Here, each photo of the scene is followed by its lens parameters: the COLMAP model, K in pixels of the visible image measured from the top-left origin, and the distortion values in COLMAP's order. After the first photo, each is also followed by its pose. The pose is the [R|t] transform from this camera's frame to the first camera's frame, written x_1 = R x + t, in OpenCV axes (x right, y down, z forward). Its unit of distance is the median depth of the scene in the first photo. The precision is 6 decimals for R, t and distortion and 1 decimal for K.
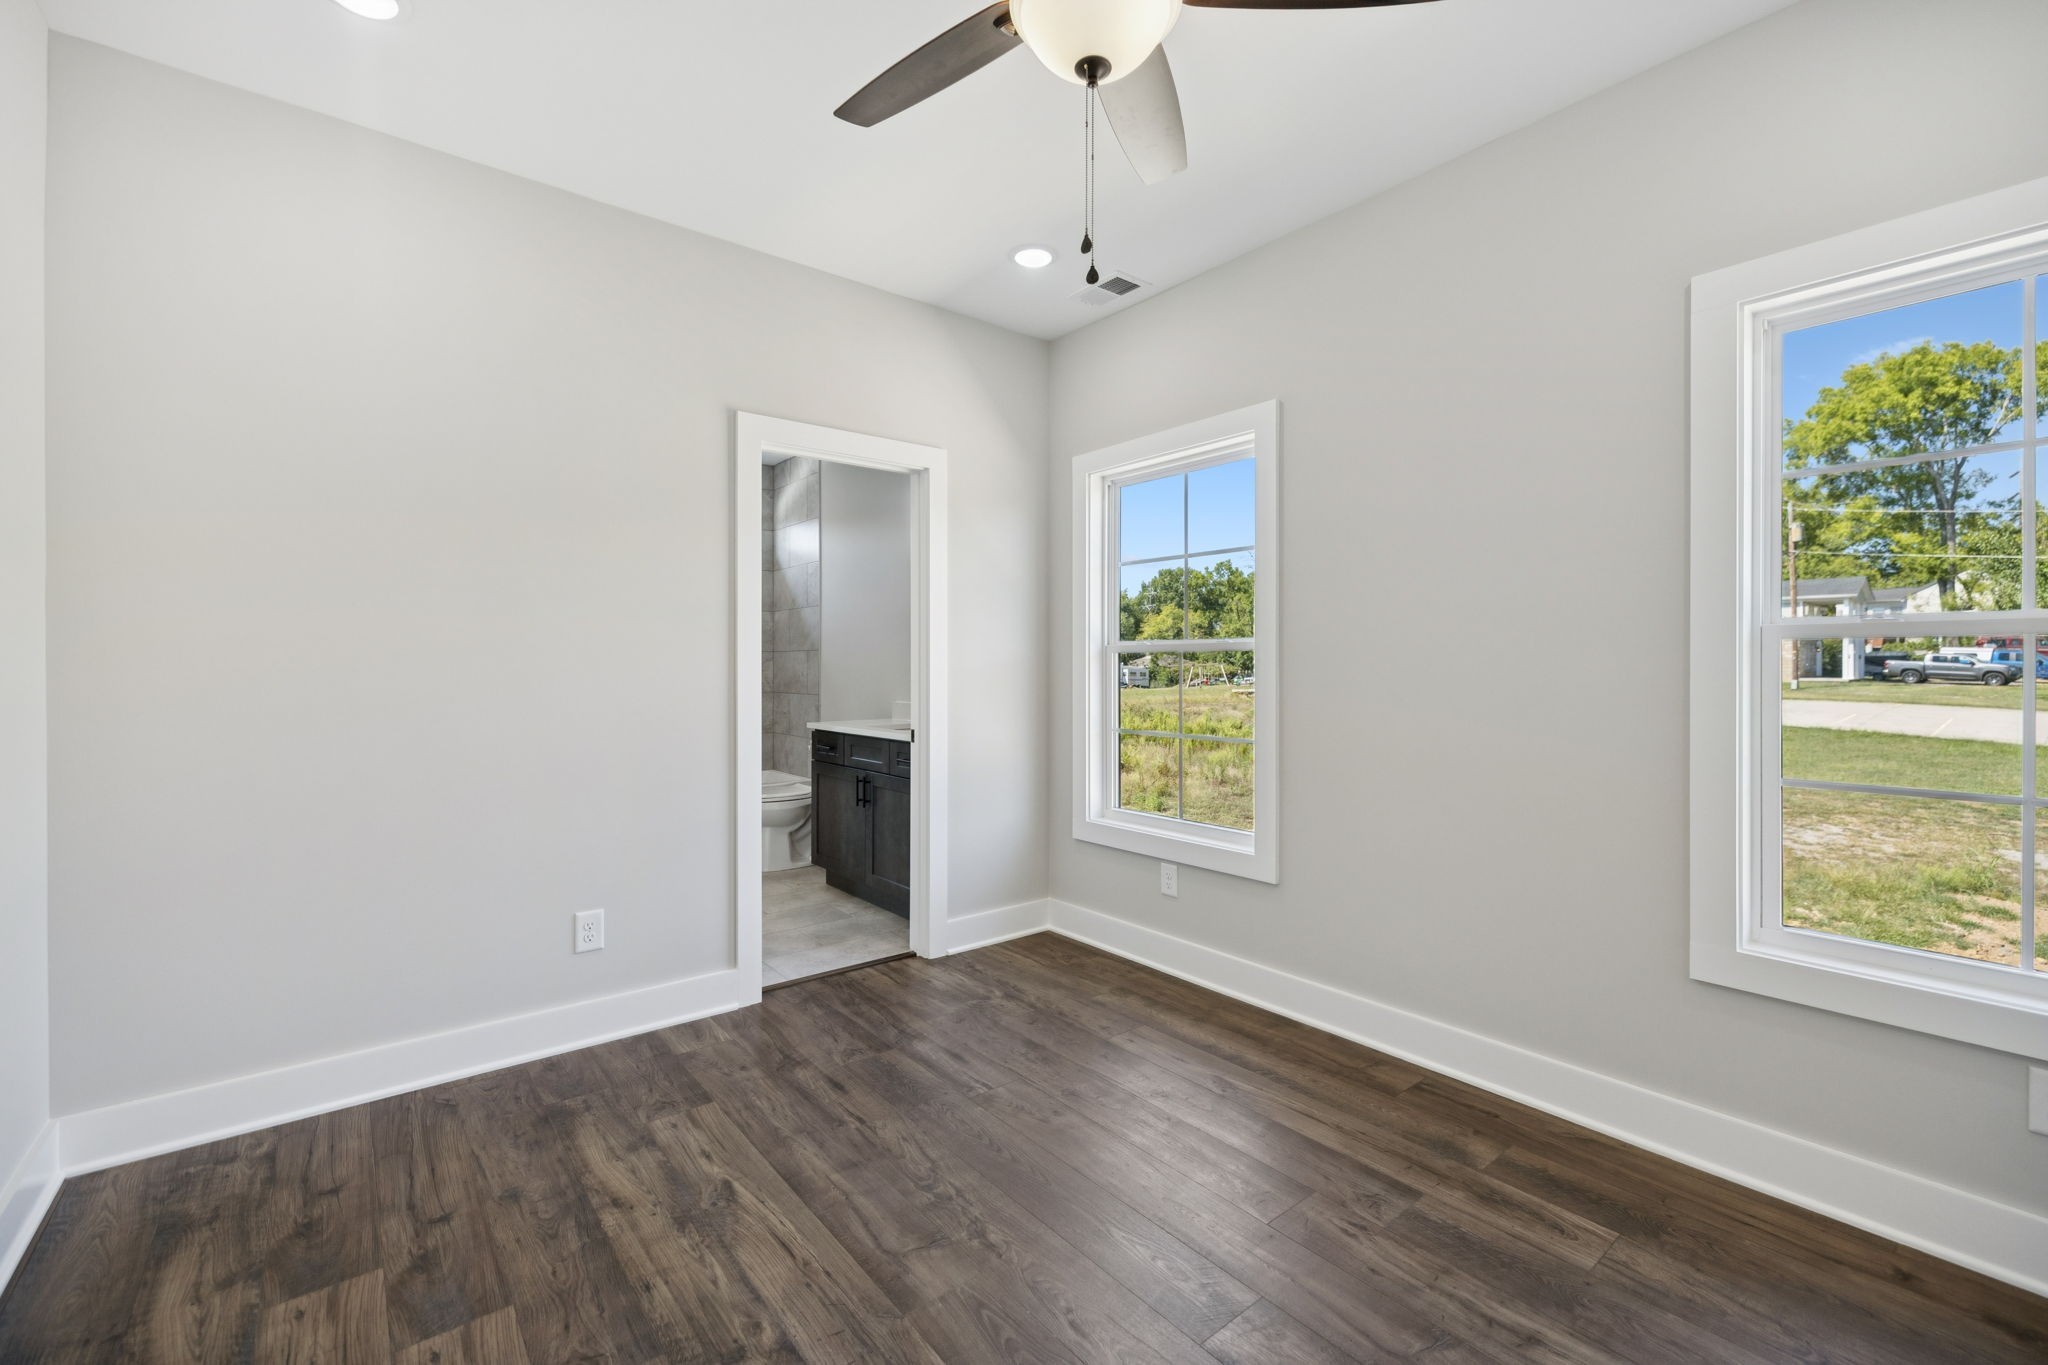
lens RADIAL K [[860.8, 0, 1016.1], [0, 860.8, 670.1], [0, 0, 1]] dist [0.002344, 0.000043]
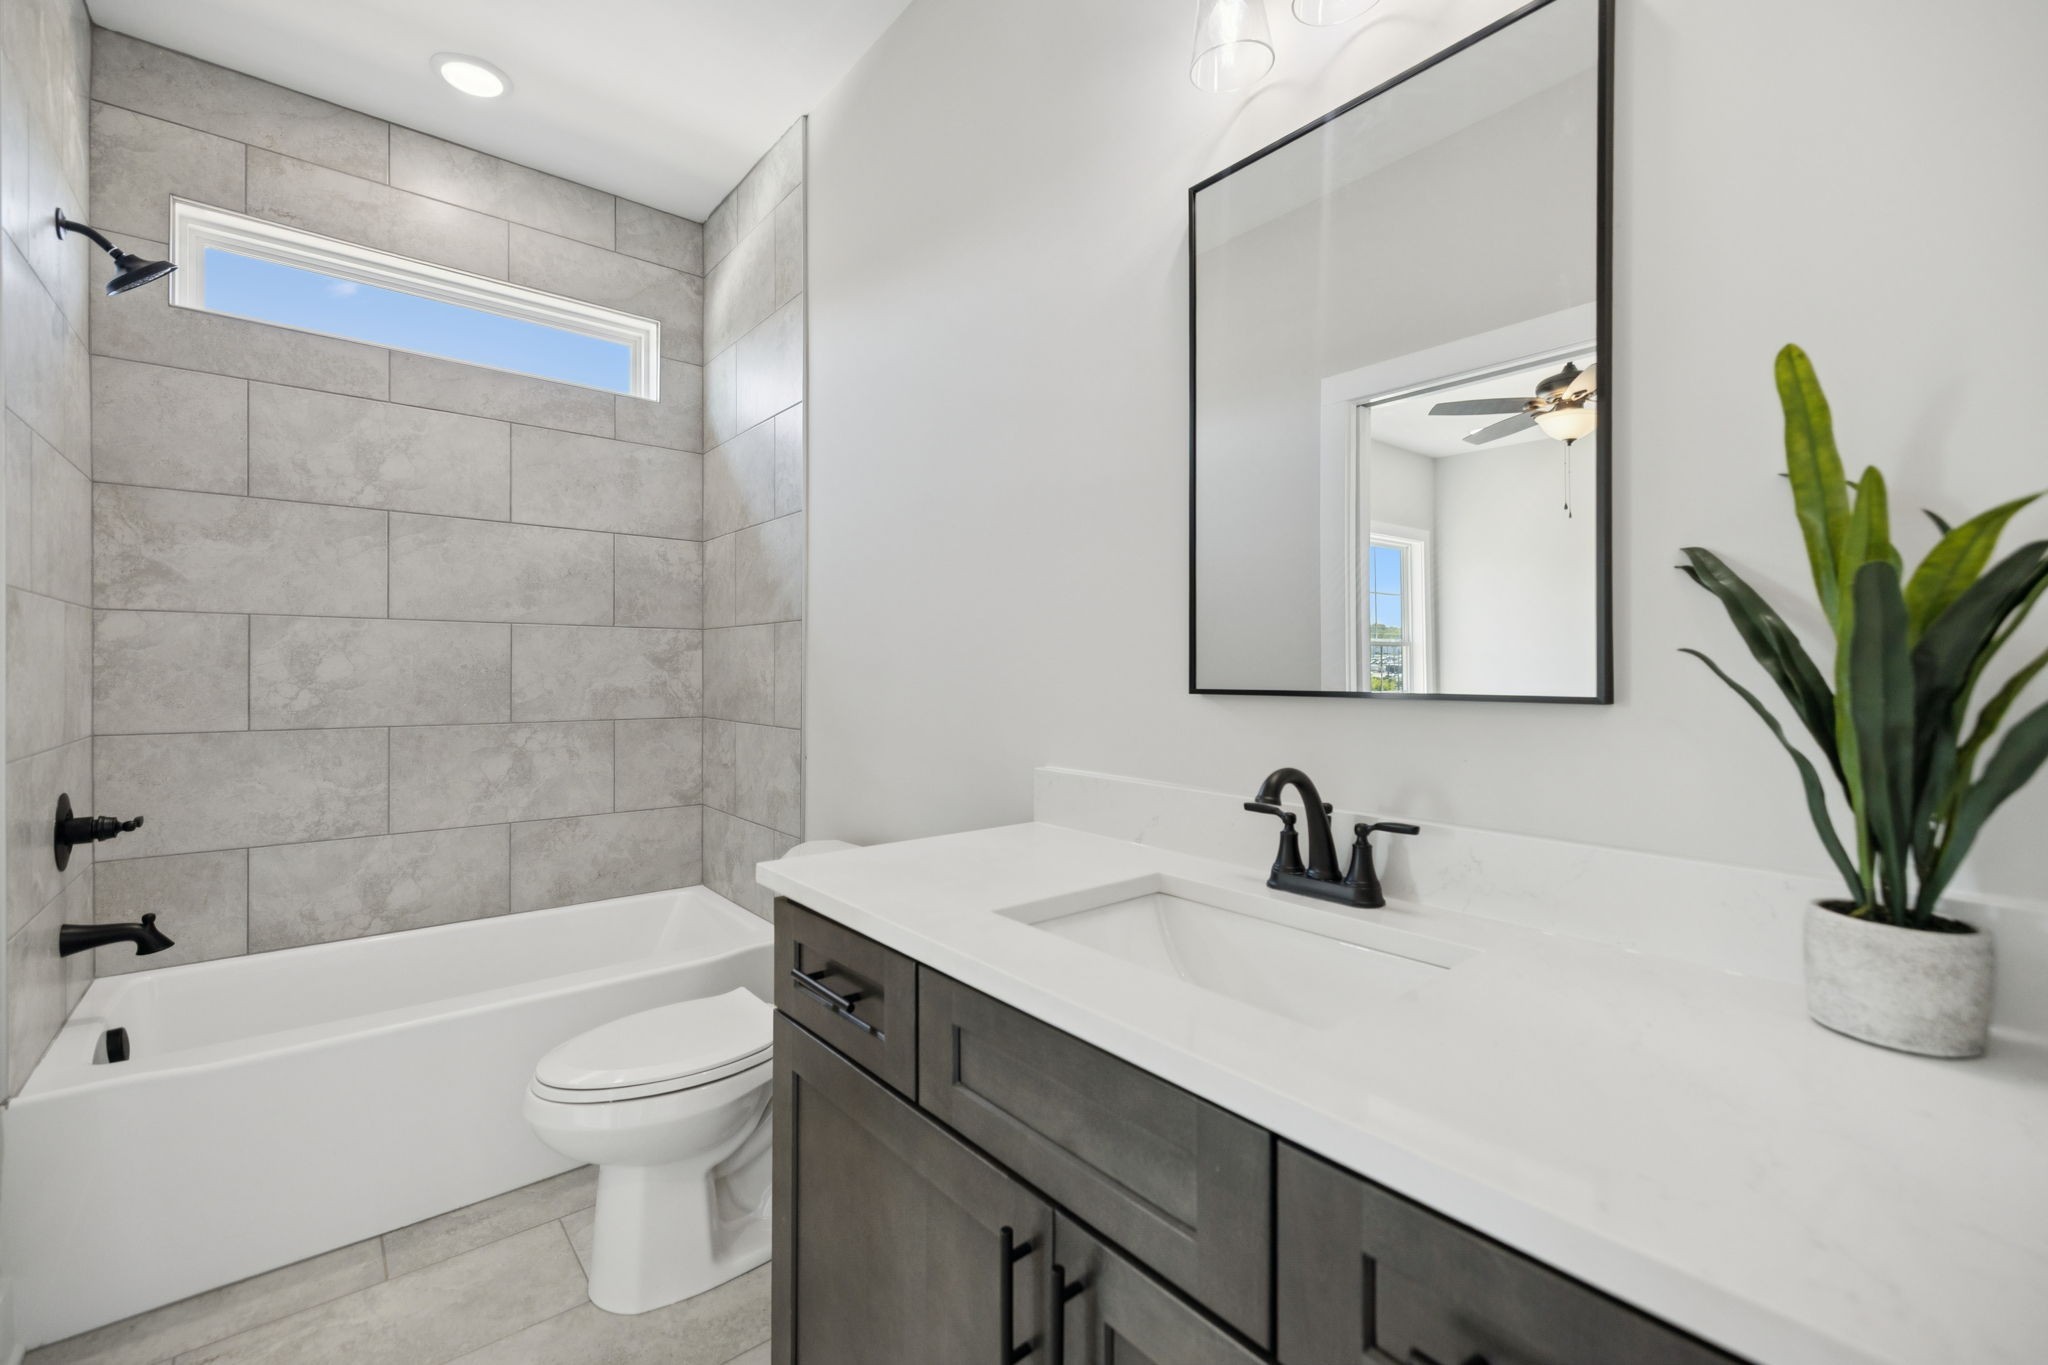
lens RADIAL K [[860.8, 0, 1014.9], [0, 860.8, 671.2], [0, 0, 1]] dist [0.002344, 0.000043]
pose [[0.999932, 0.003380, 0.011158, -0.317282], [-0.003382, 0.999994, 0.000196, 0.000741], [-0.011158, -0.000233, 0.999938, 1.415828]]
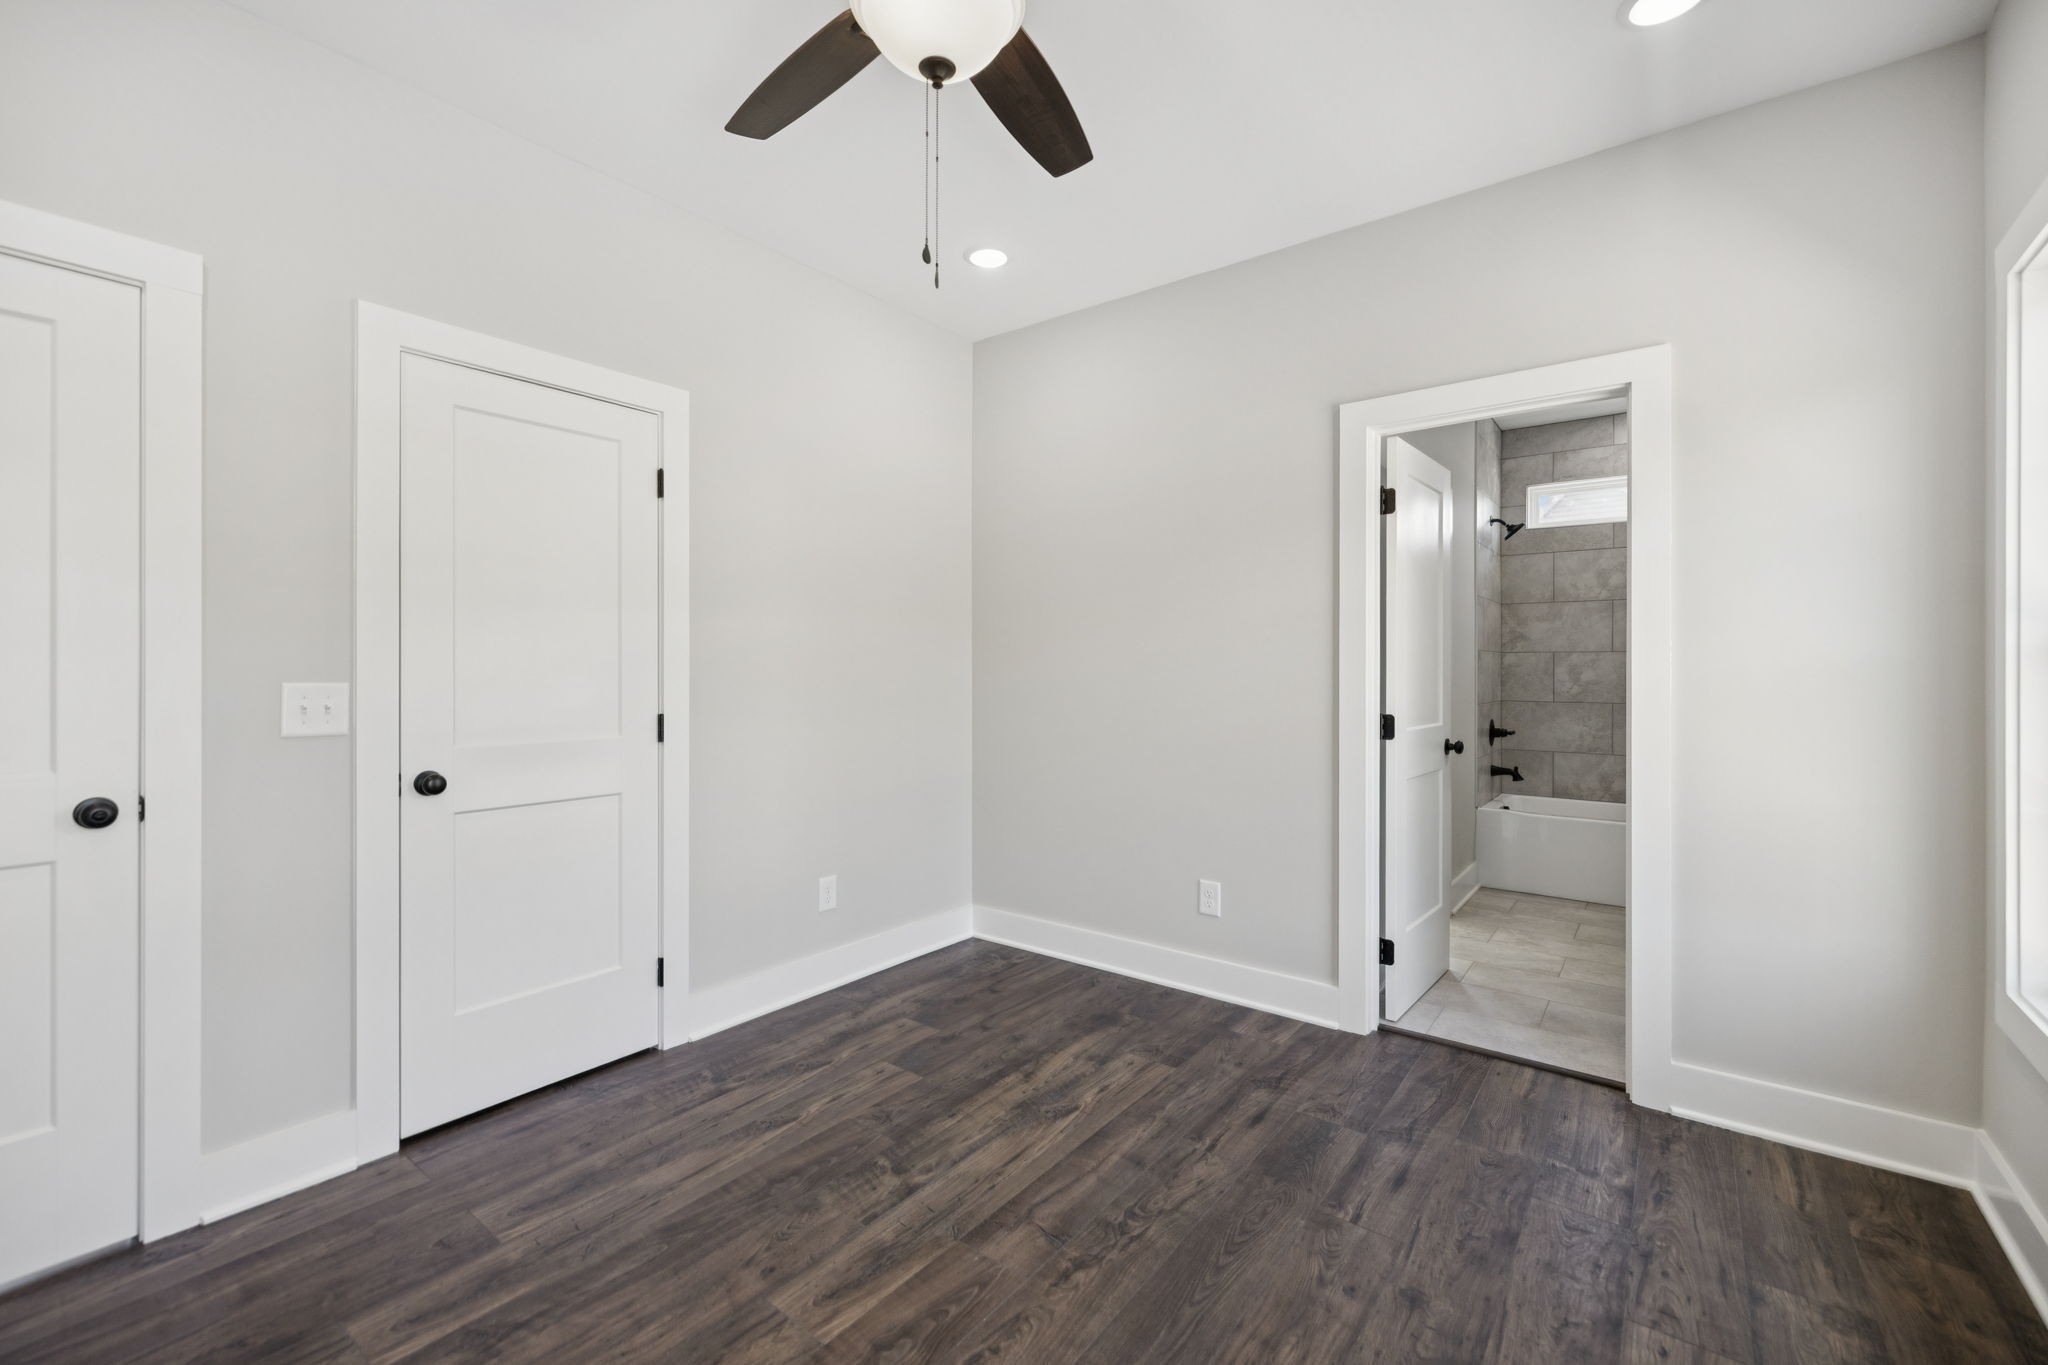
lens RADIAL K [[860.8, 0, 1002.8], [0, 860.8, 671.4], [0, 0, 1]] dist [0.002344, 0.000043]
pose [[0.223410, 0.002673, -0.974721, 0.660151], [-0.004483, 0.999988, 0.001715, -0.006591], [0.974714, 0.003986, 0.223420, 0.528293]]
